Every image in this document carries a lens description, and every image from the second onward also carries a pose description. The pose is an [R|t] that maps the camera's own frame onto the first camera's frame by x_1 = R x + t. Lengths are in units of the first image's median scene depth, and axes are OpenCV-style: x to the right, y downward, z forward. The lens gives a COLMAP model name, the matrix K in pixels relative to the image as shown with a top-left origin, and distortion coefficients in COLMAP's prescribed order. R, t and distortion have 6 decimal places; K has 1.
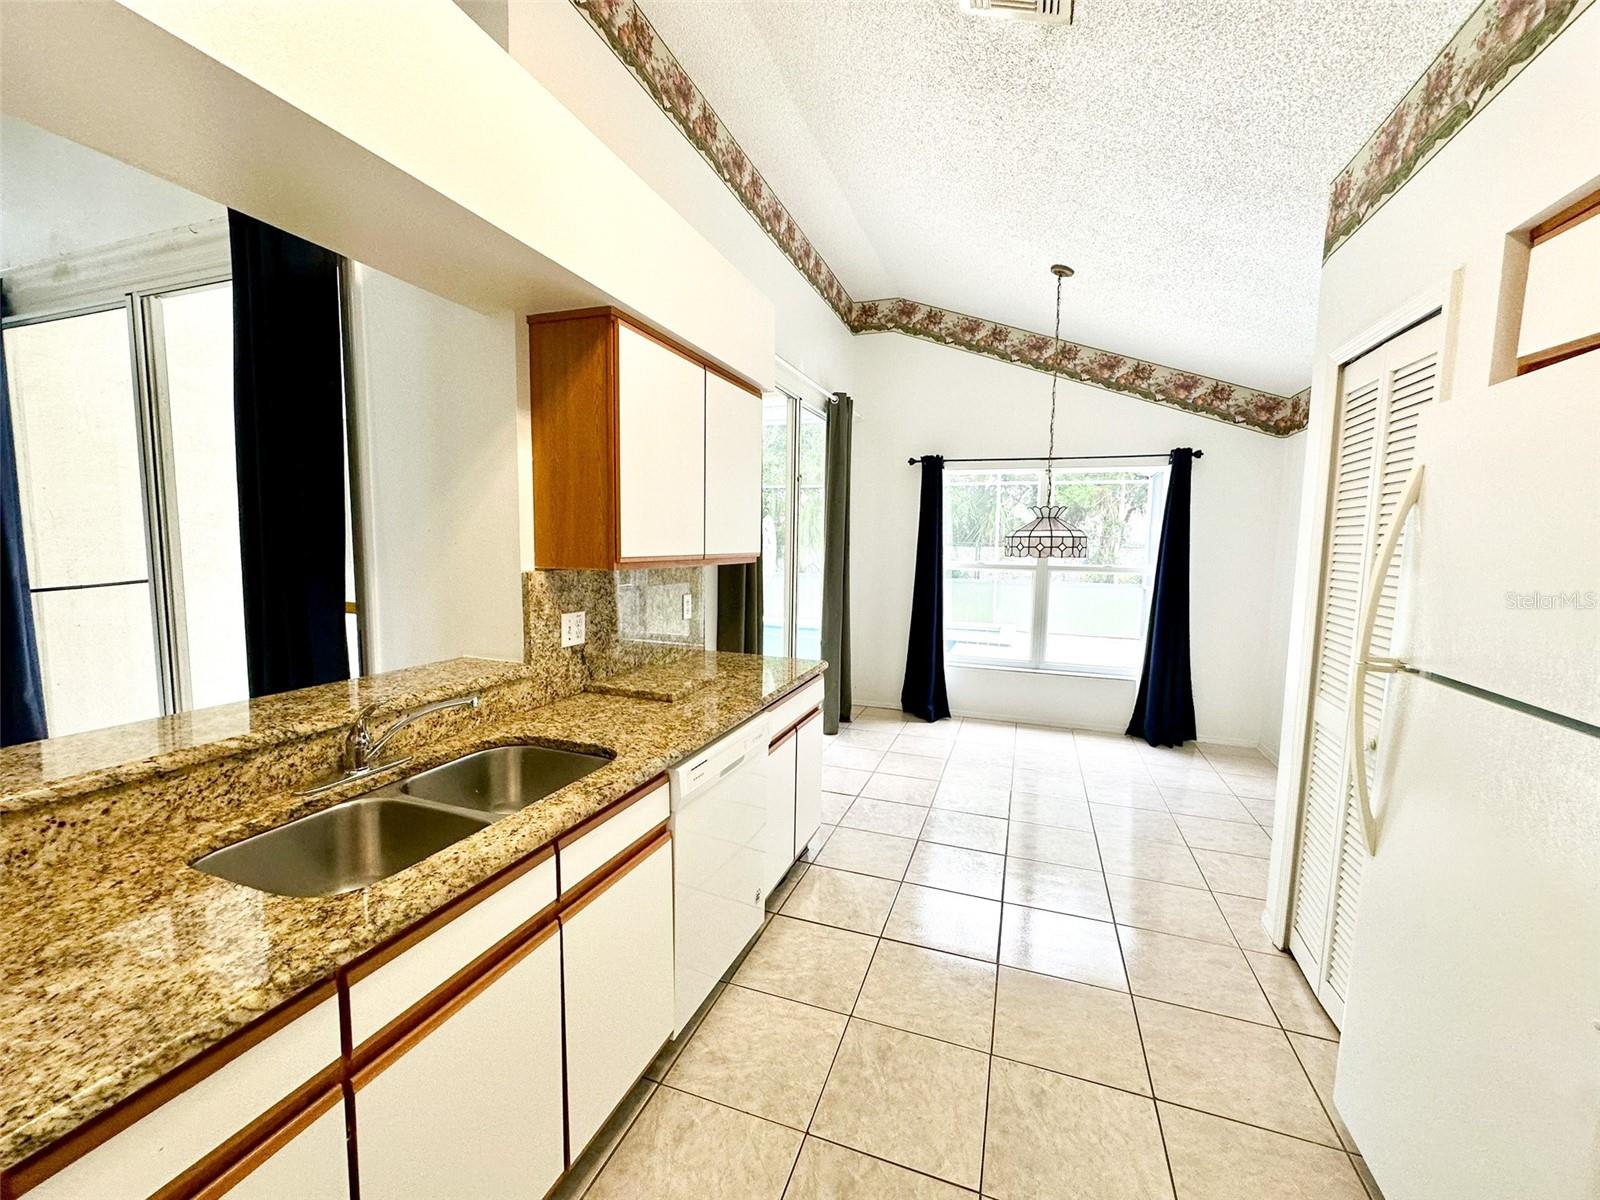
lens RADIAL K [[640.6, 0, 800.0], [0, 640.6, 600.0], [0, 0, 1]] dist [-0.000324, 0.000041]
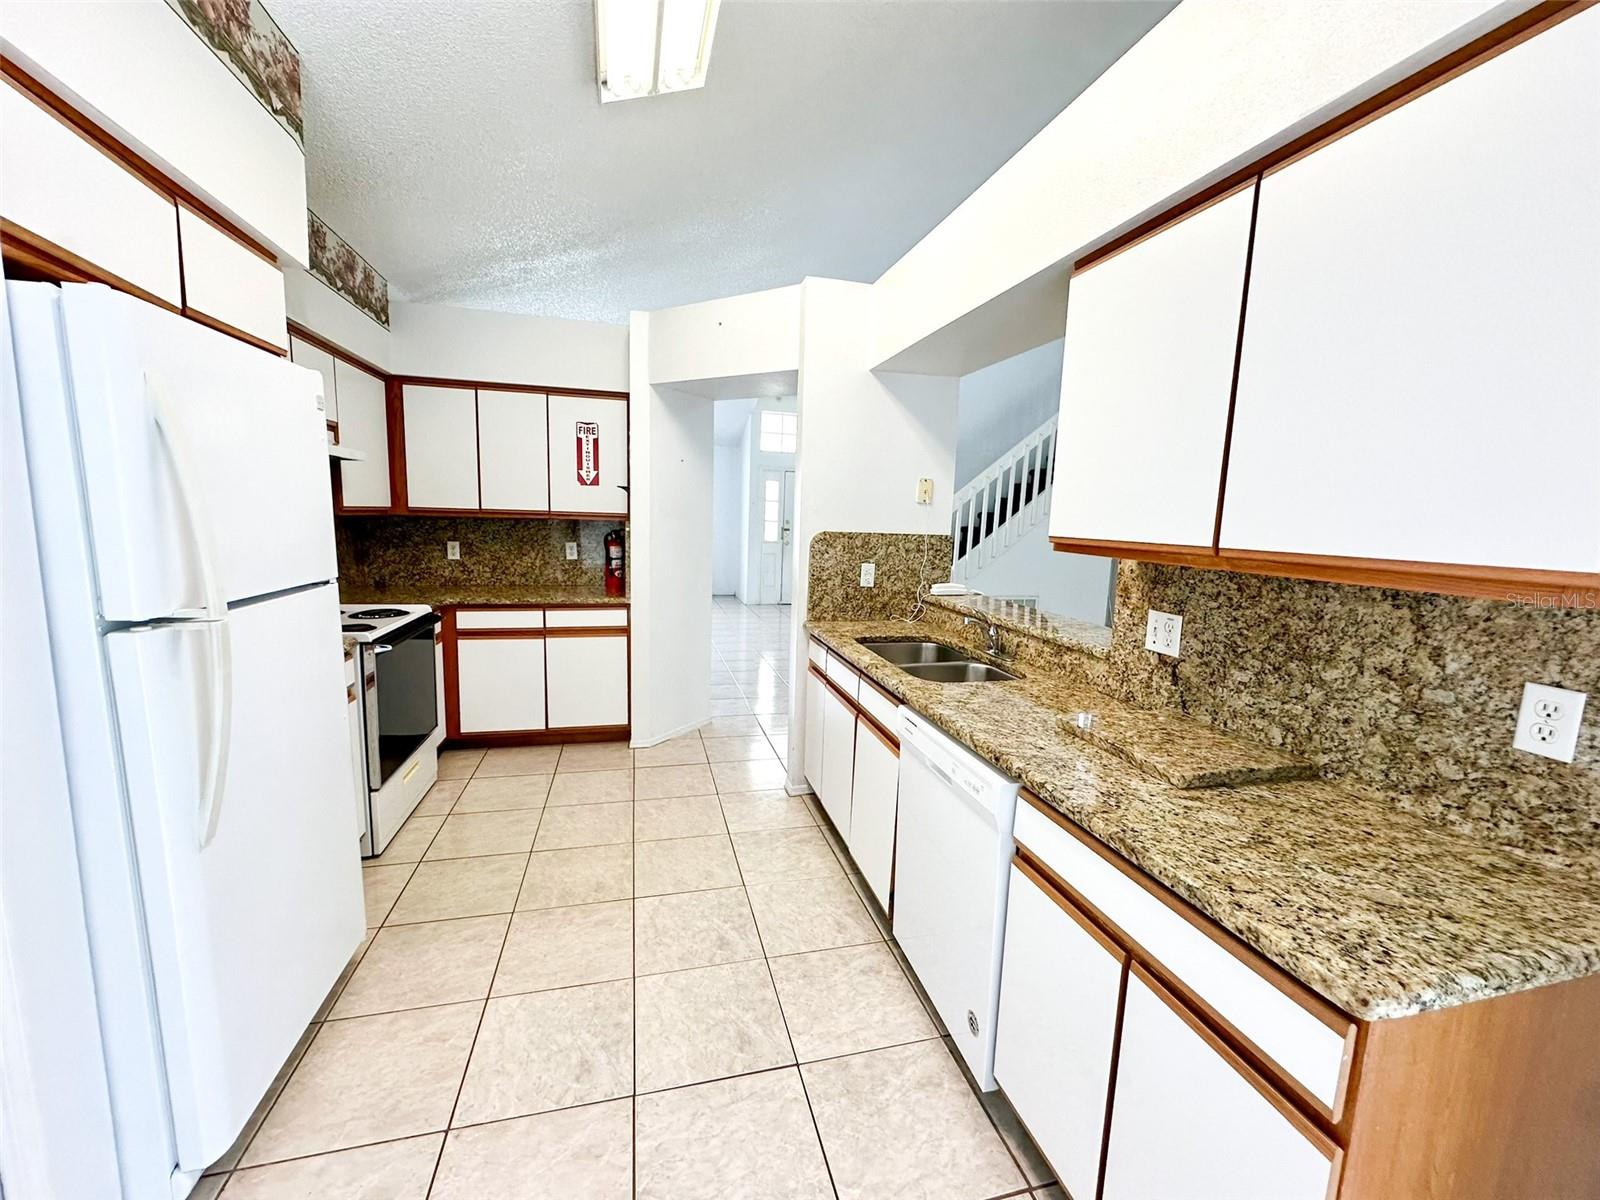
lens RADIAL K [[640.6, 0, 800.0], [0, 640.6, 600.0], [0, 0, 1]] dist [-0.000324, 0.000041]
pose [[-0.828507, 0.029437, -0.559204, 0.490899], [-0.100866, 0.974439, 0.200736, -0.114600], [0.550819, 0.222716, -0.804361, 1.421169]]
